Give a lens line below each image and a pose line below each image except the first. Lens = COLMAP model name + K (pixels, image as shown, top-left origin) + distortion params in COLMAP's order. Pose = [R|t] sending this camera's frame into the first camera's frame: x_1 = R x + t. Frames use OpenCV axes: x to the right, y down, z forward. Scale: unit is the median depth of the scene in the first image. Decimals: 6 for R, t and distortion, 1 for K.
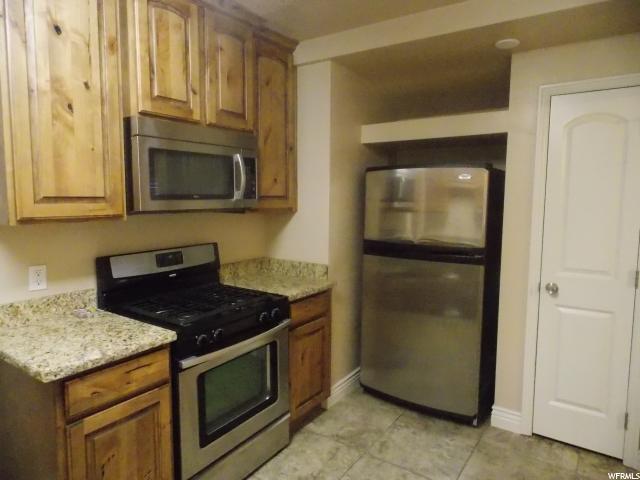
lens RADIAL K [[418.8, 0, 322.9], [0, 418.8, 231.4], [0, 0, 1]] dist [0.003328, 0.000752]
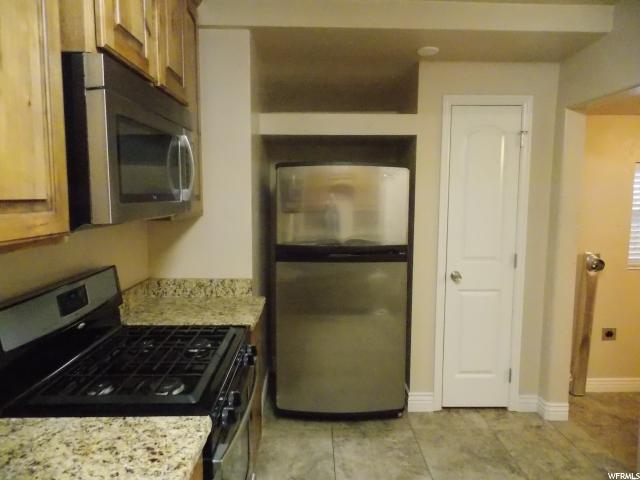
lens RADIAL K [[418.8, 0, 322.9], [0, 418.8, 231.4], [0, 0, 1]] dist [0.003328, 0.000752]
pose [[0.814505, -0.052791, 0.577750, -0.379645], [0.049700, 0.998540, 0.021173, -0.025952], [-0.578024, 0.011468, 0.815939, 0.268040]]
